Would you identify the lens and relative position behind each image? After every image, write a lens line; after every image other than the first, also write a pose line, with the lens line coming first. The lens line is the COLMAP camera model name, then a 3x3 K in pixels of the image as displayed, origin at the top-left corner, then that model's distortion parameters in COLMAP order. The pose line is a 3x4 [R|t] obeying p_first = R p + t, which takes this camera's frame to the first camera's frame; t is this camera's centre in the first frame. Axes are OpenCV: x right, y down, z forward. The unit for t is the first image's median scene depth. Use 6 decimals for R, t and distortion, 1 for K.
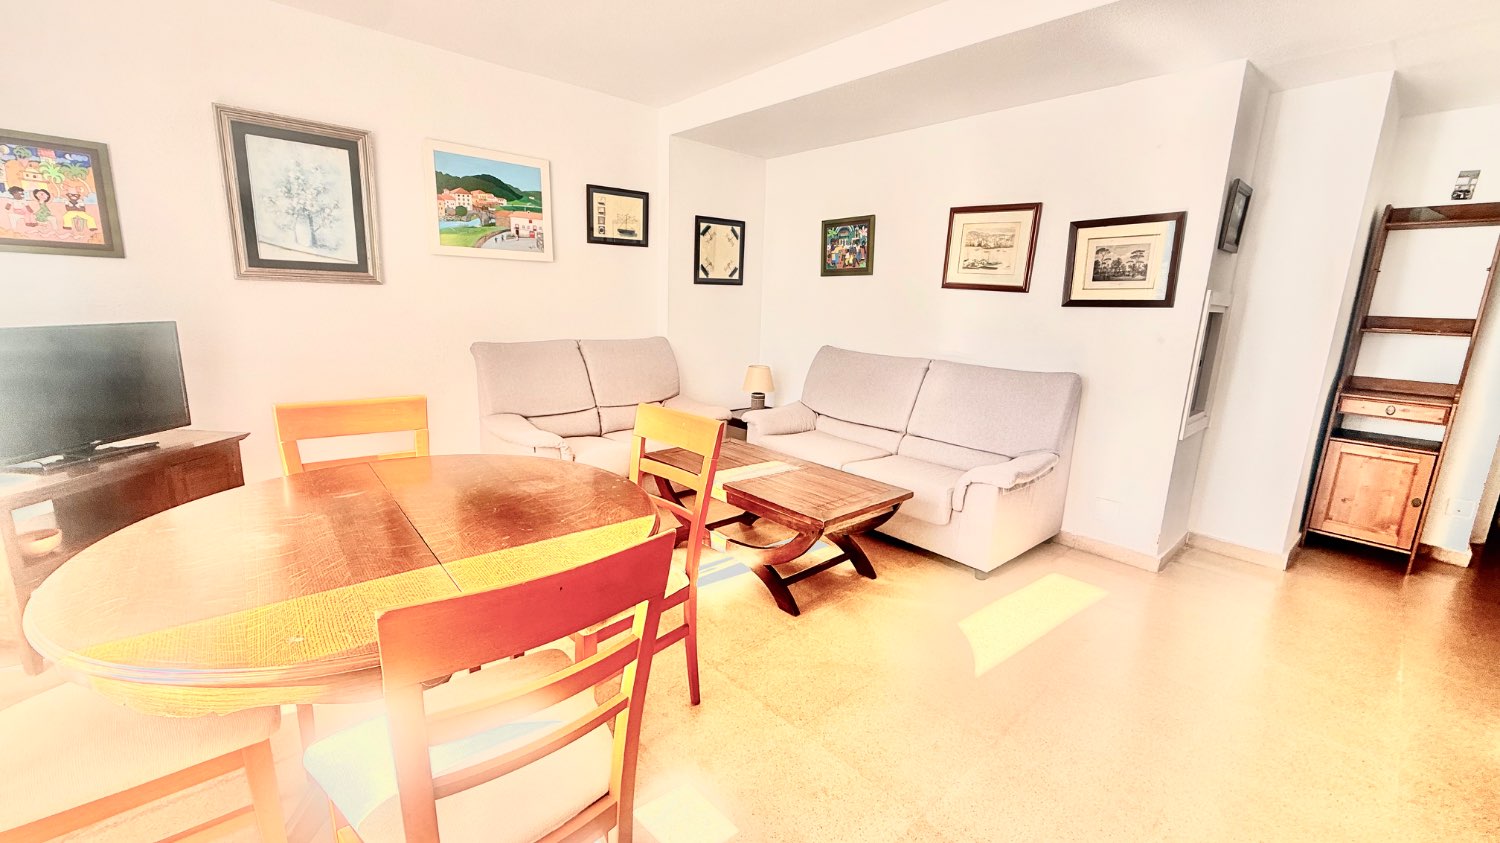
lens RADIAL K [[598.5, 0, 744.4], [0, 598.5, 422.0], [0, 0, 1]] dist [0.001196, -0.000027]
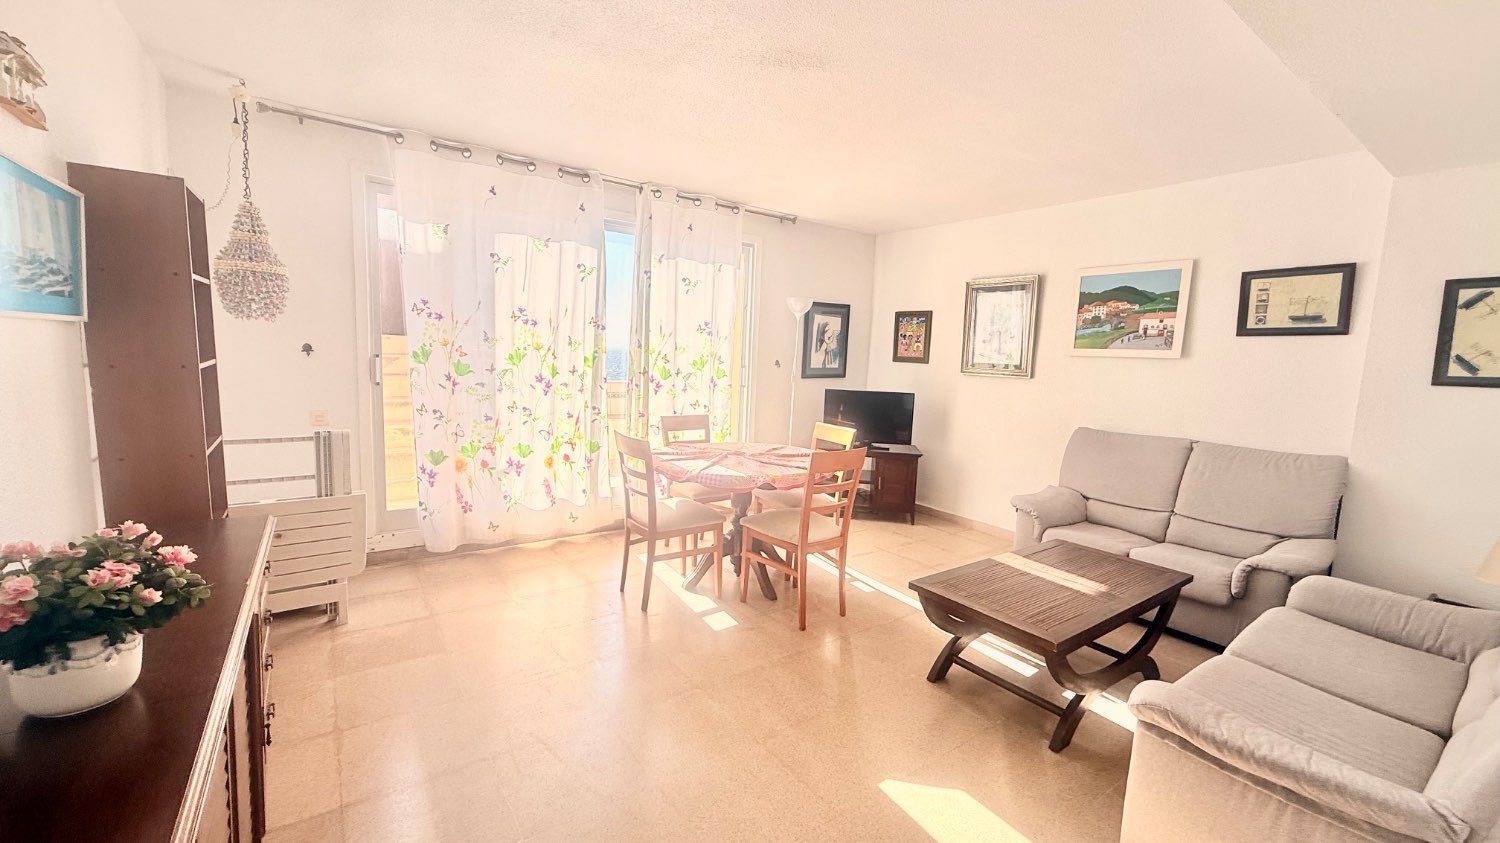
lens RADIAL K [[598.5, 0, 744.4], [0, 598.5, 422.0], [0, 0, 1]] dist [0.001196, -0.000027]
pose [[-0.116936, 0.075742, -0.990247, 0.791222], [-0.247454, 0.963419, 0.102912, -0.099375], [0.961817, 0.257075, -0.093915, 0.467666]]
